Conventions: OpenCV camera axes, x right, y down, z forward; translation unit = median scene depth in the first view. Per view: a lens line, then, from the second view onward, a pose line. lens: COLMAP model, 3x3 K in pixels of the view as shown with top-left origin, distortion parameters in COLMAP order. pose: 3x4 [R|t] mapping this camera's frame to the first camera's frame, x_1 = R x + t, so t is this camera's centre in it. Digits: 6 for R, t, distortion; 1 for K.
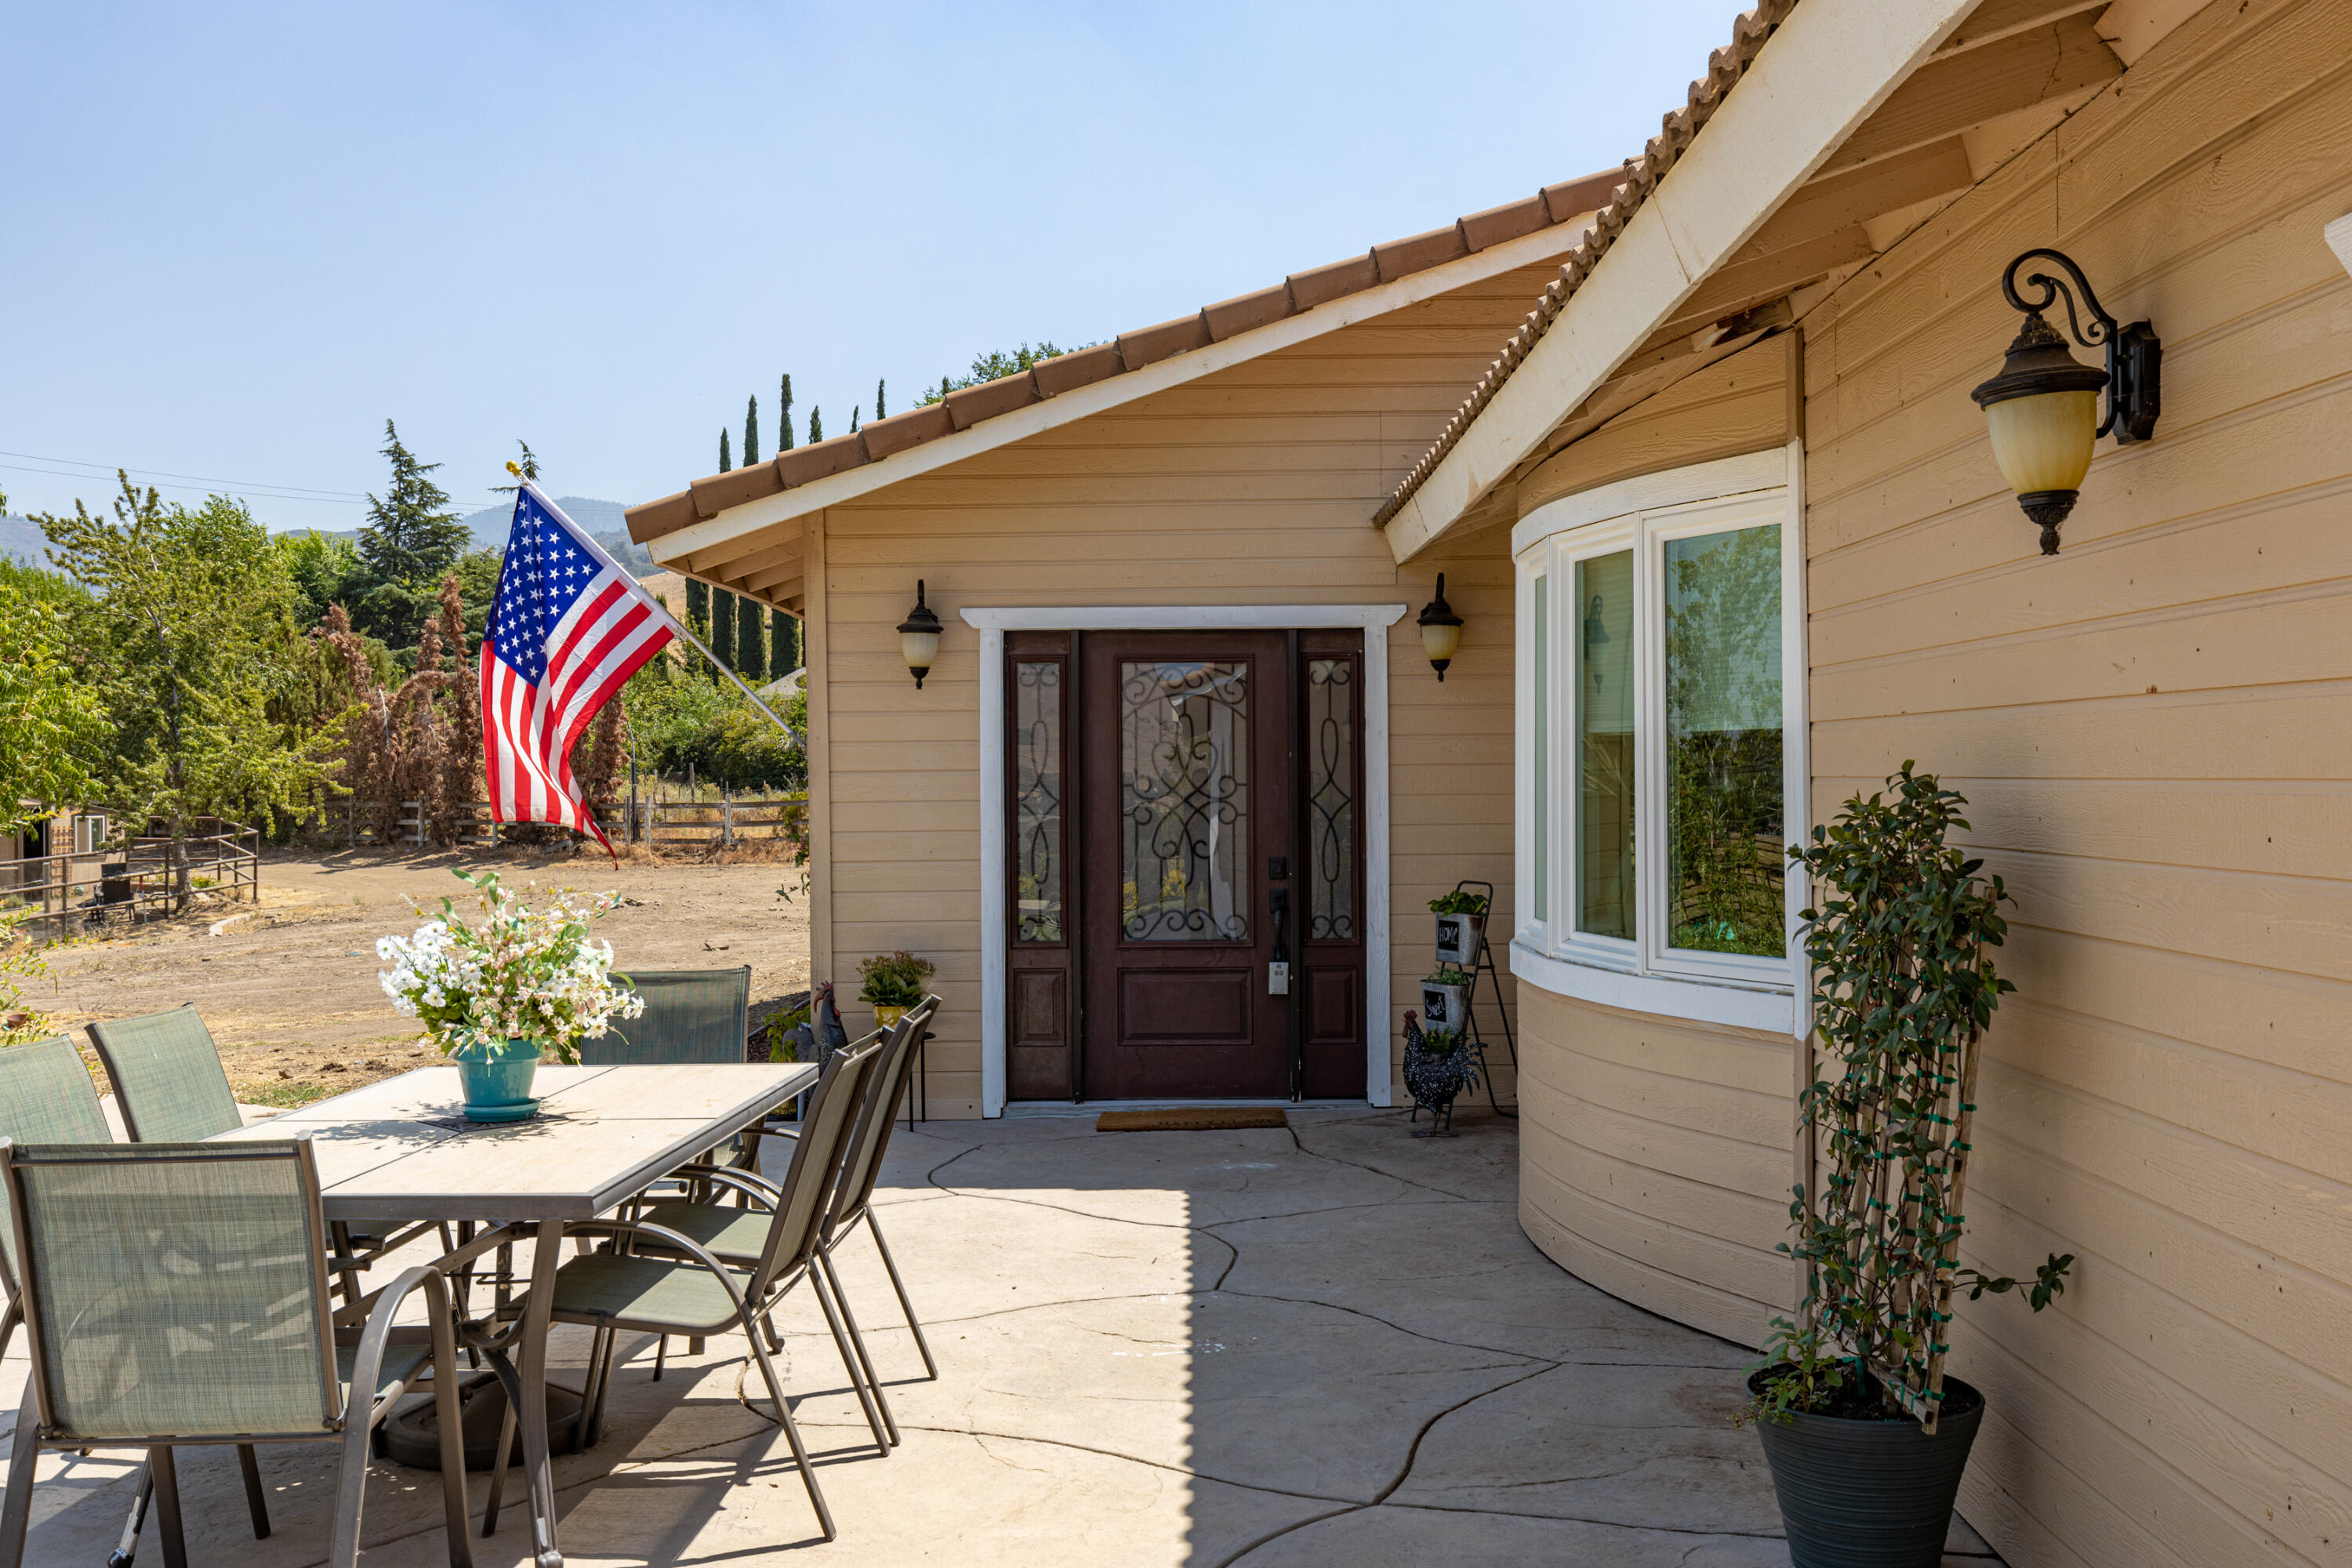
lens RADIAL K [[2257.6, 0, 1182.0], [0, 2257.6, 762.4], [0, 0, 1]] dist [0.005780, 0.000000]
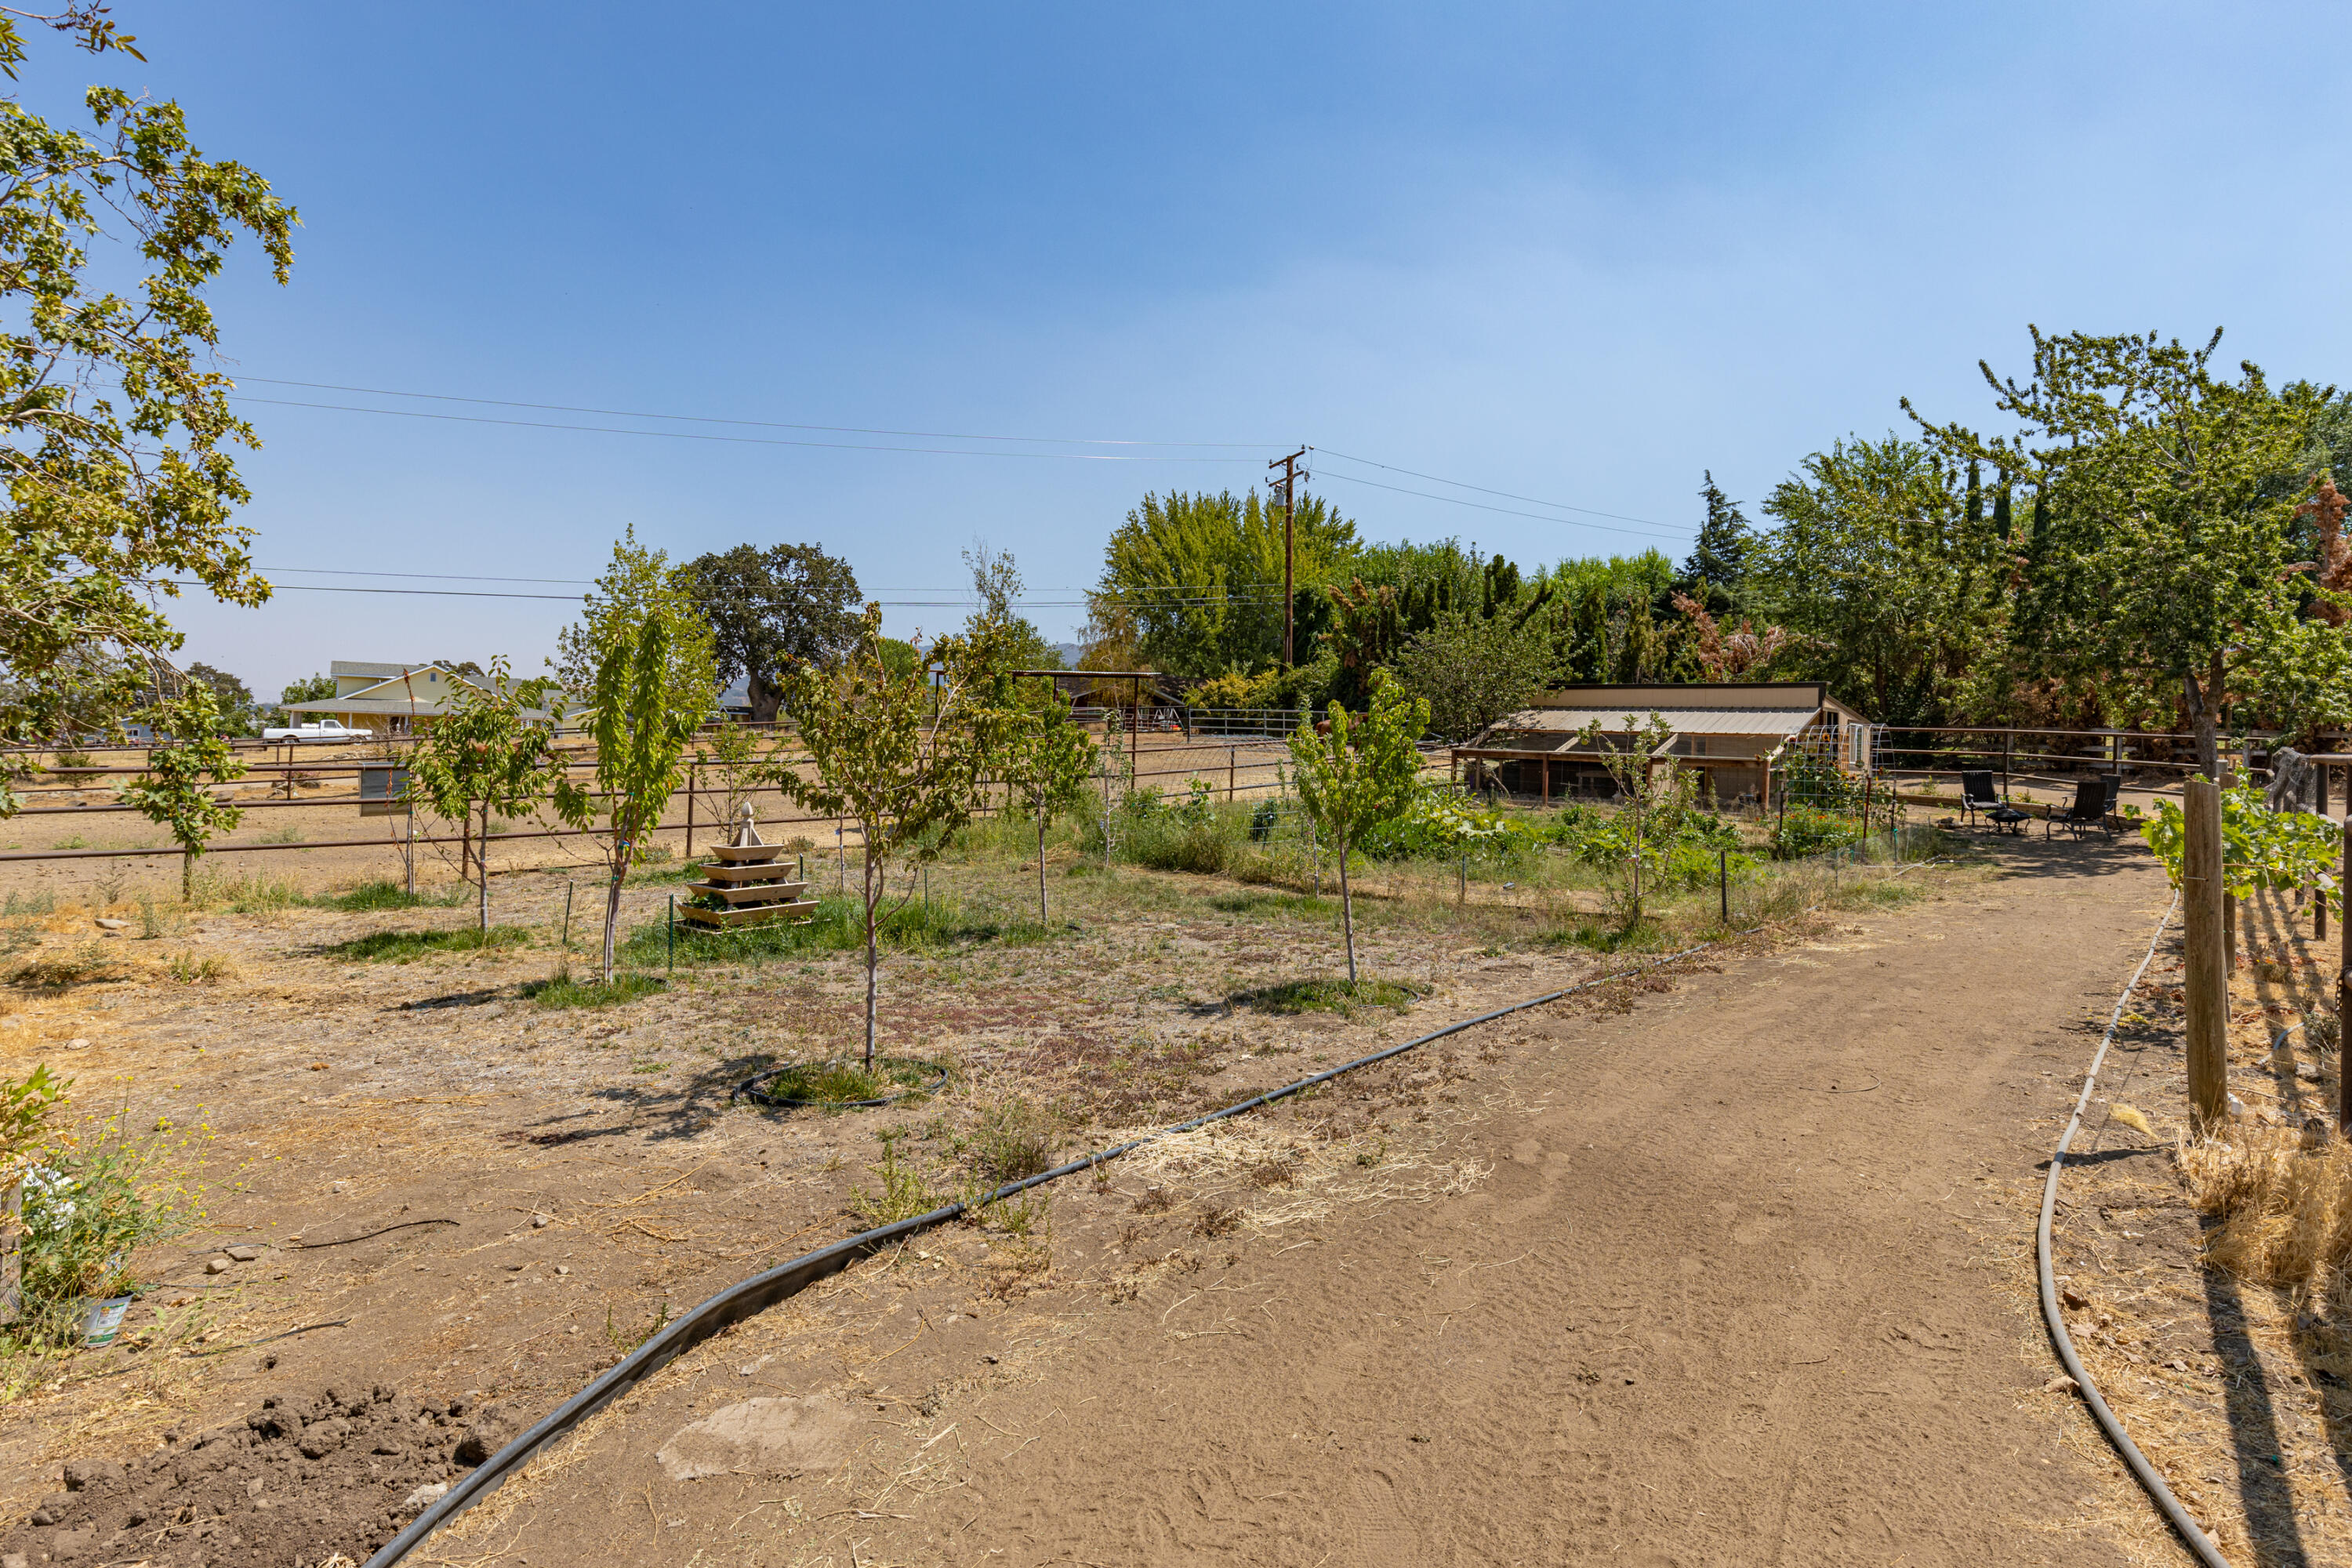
lens RADIAL K [[1199.9, 0, 1200.0], [0, 1199.9, 721.8], [0, 0, 1]] dist [-0.006022, -0.001149]
pose [[0.867326, 0.032776, -0.496660, -0.438057], [-0.041585, 0.999113, -0.006686, 0.035499], [0.496000, 0.026453, 0.867919, 0.372979]]
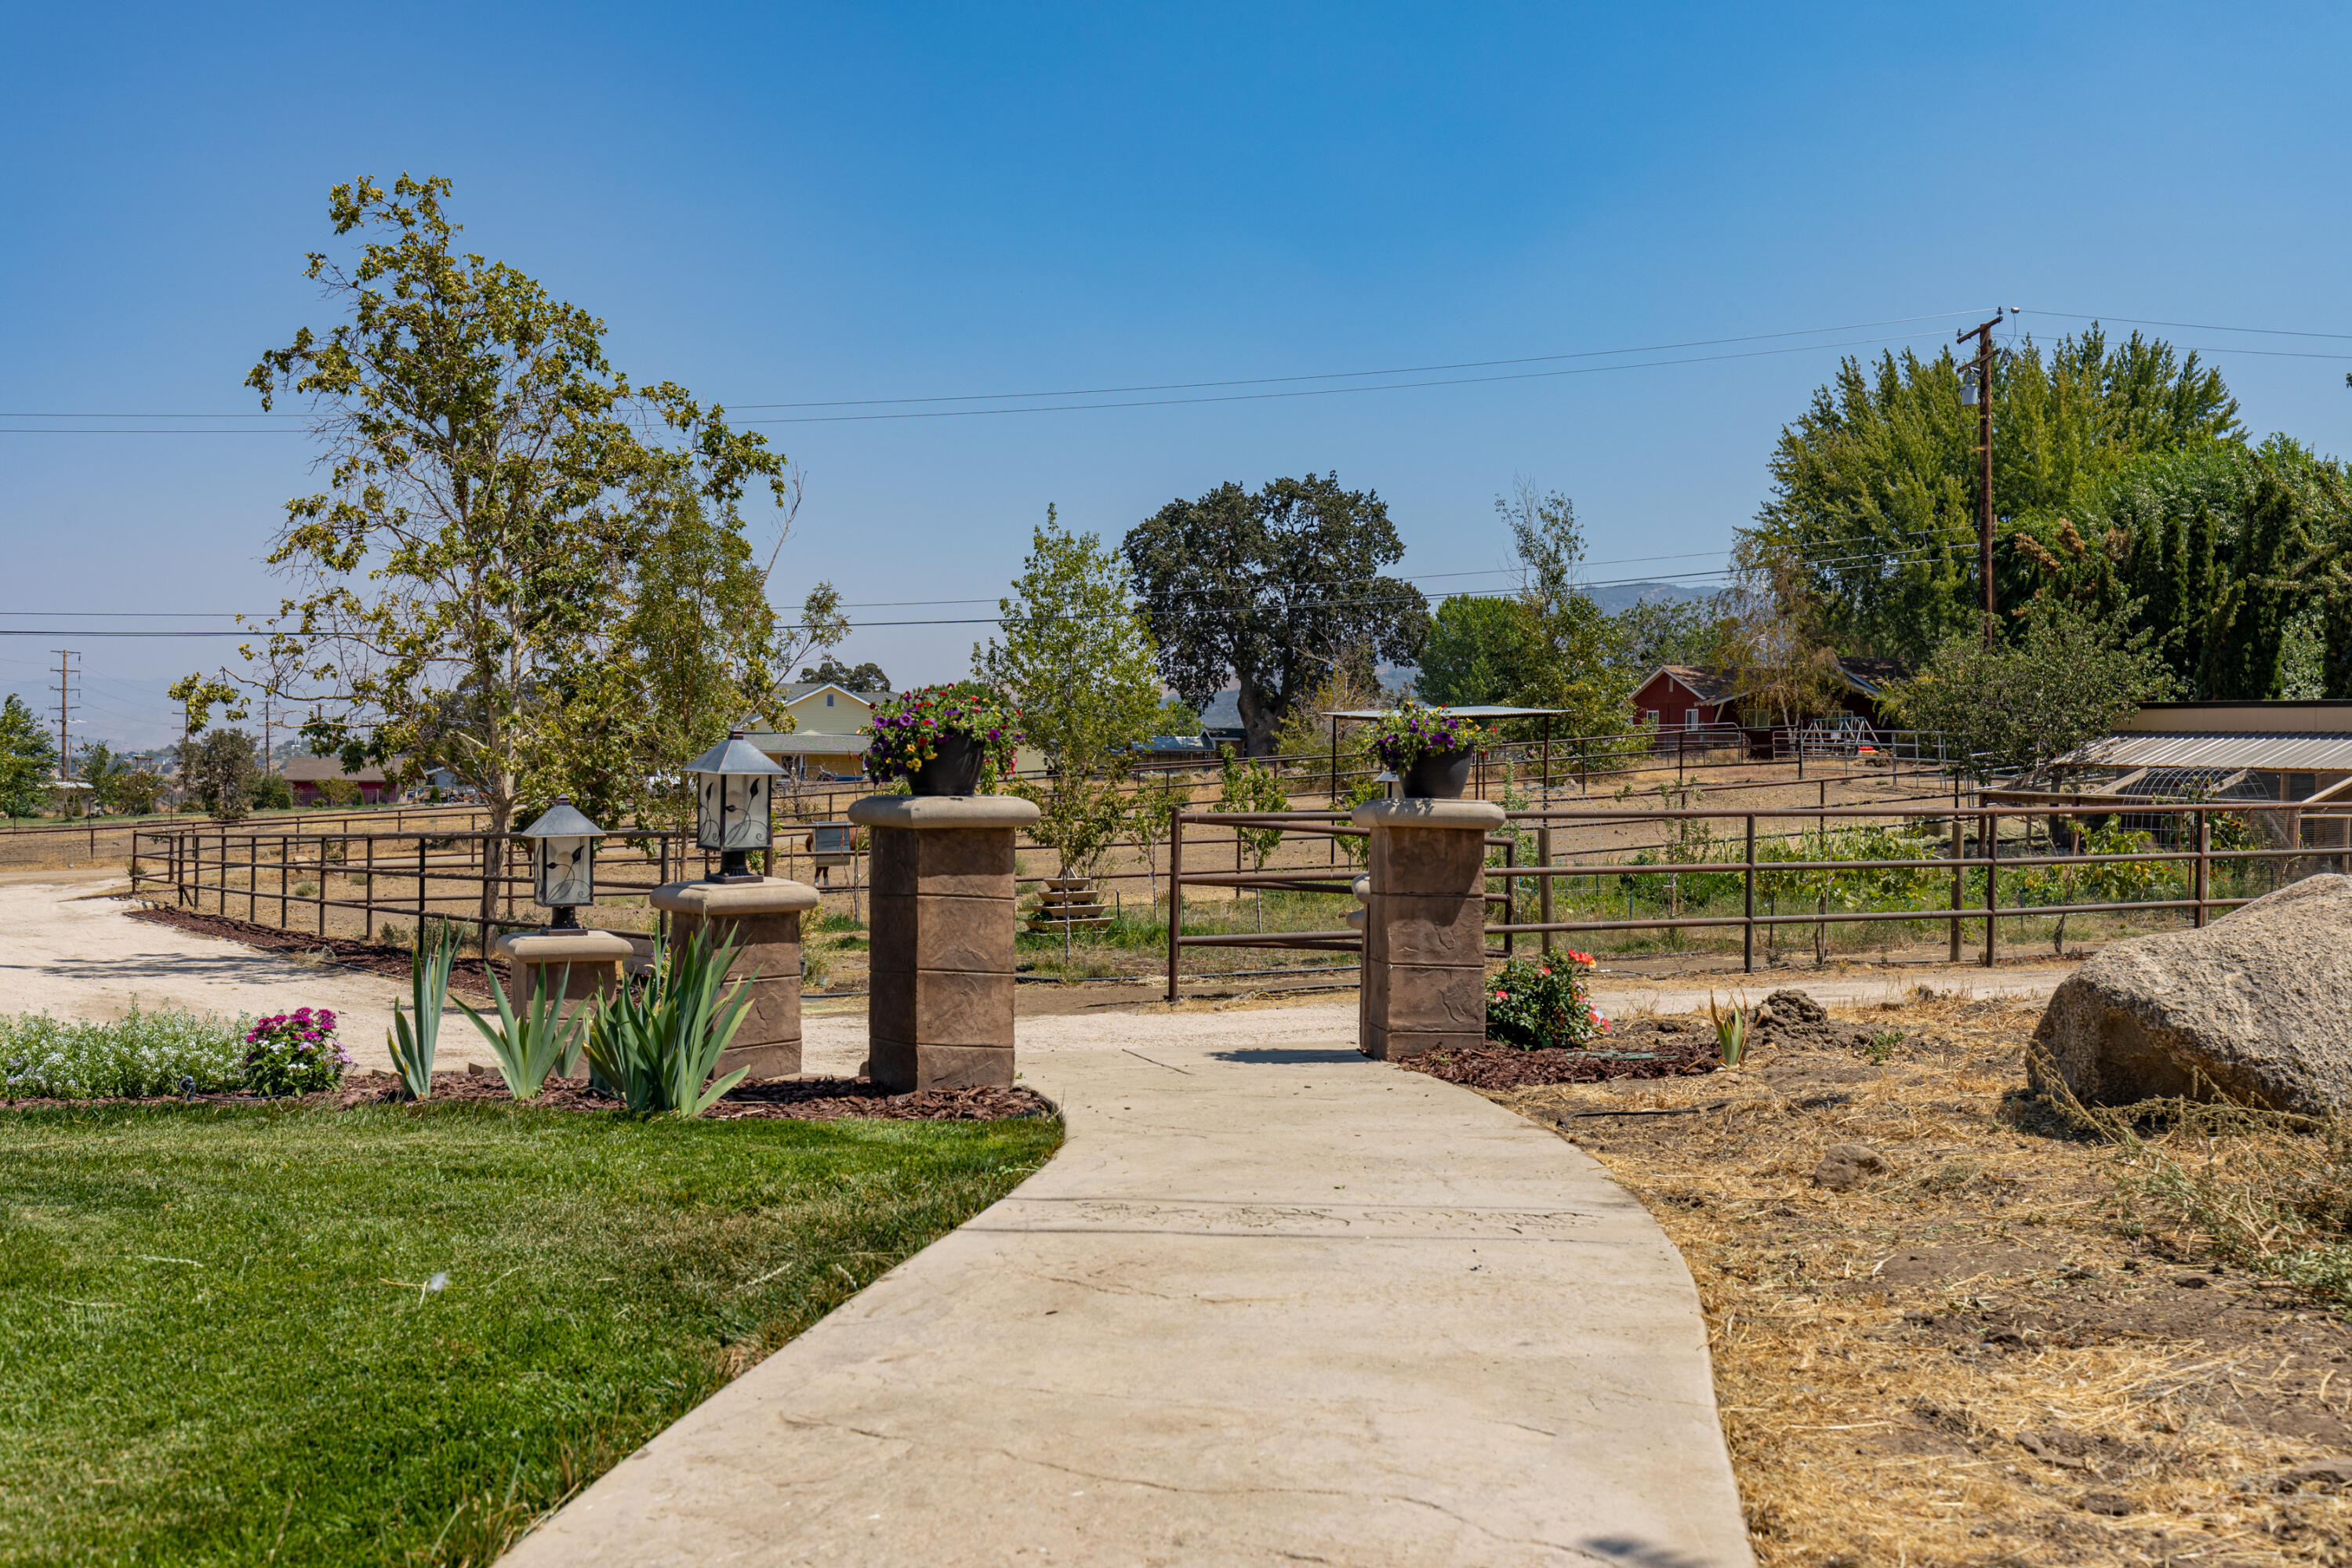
lens RADIAL K [[2275.1, 0, 1199.2], [0, 2275.1, 736.8], [0, 0, 1]] dist [-0.005931, 0.000000]
pose [[0.604889, 0.015968, -0.796150, -0.155775], [-0.016037, 0.999840, 0.007869, 0.019549], [0.796148, 0.008008, 0.605048, 0.208743]]
